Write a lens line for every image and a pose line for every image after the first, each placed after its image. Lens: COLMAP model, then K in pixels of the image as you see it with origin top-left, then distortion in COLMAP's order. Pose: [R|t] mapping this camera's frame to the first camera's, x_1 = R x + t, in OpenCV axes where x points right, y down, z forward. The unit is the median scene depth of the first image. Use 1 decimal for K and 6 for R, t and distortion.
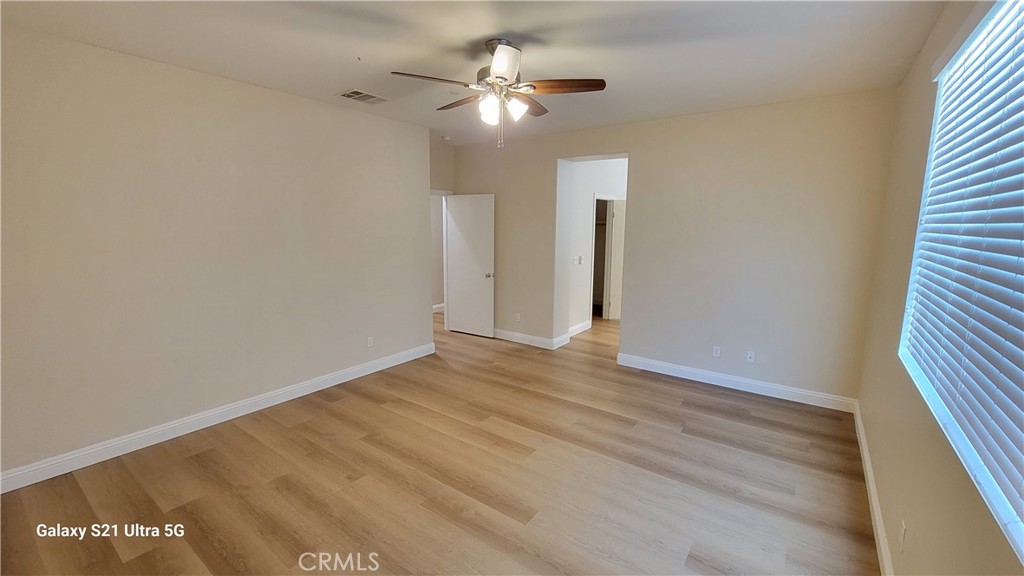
lens RADIAL K [[418.8, 0, 511.2], [0, 418.8, 284.9], [0, 0, 1]] dist [-0.001574, -0.000086]
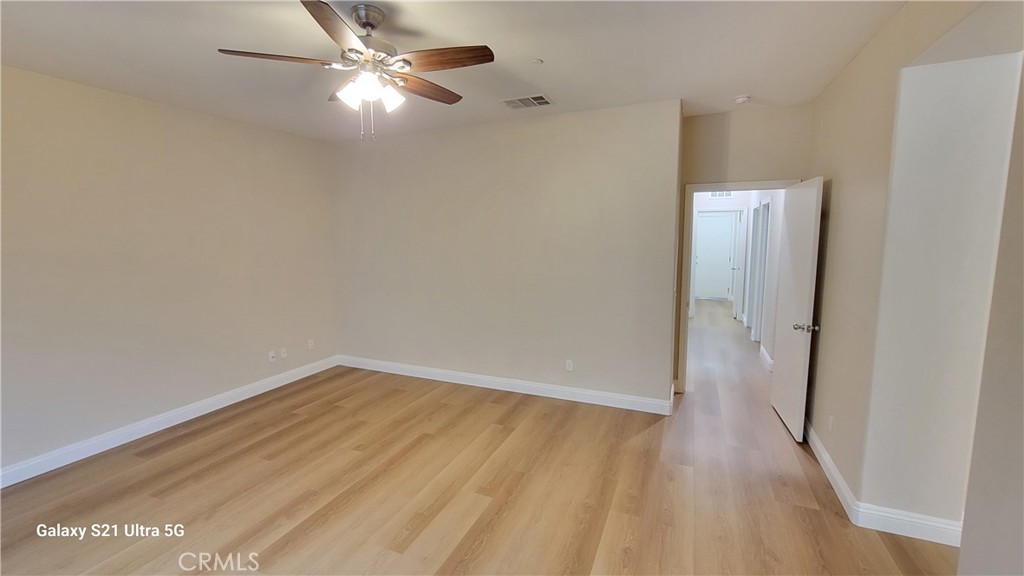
lens RADIAL K [[418.8, 0, 511.2], [0, 418.8, 284.9], [0, 0, 1]] dist [-0.001574, -0.000086]
pose [[0.219801, 0.103131, -0.970078, 0.736566], [-0.131248, 0.988482, 0.075350, -0.130119], [0.966676, 0.110759, 0.230805, 0.966383]]
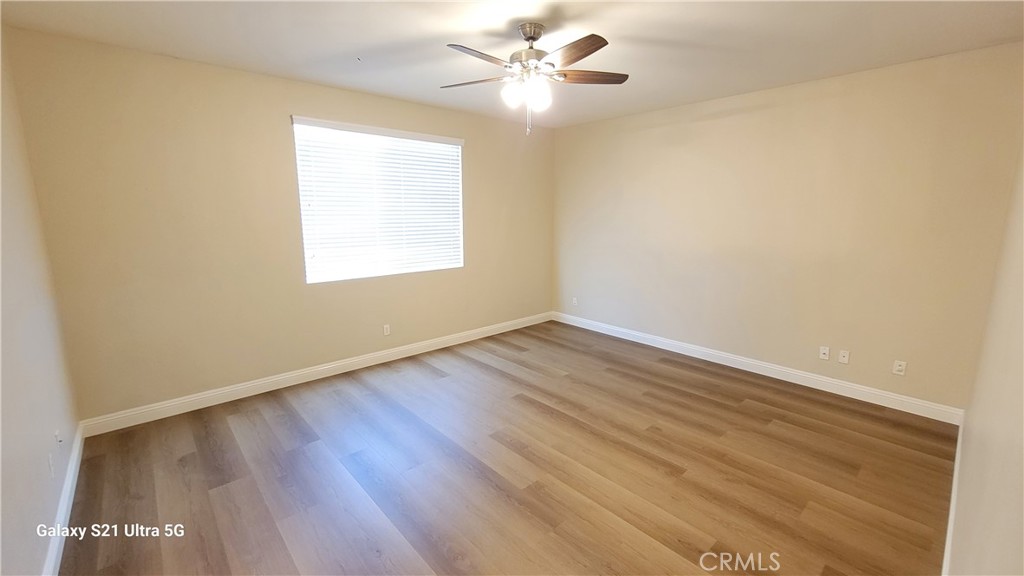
lens RADIAL K [[418.8, 0, 511.2], [0, 418.8, 284.9], [0, 0, 1]] dist [-0.001574, -0.000086]
pose [[-0.978655, -0.047577, 0.199929, -0.176511], [0.018122, 0.949066, 0.314557, -0.261190], [-0.204711, 0.311465, -0.927945, 1.806053]]
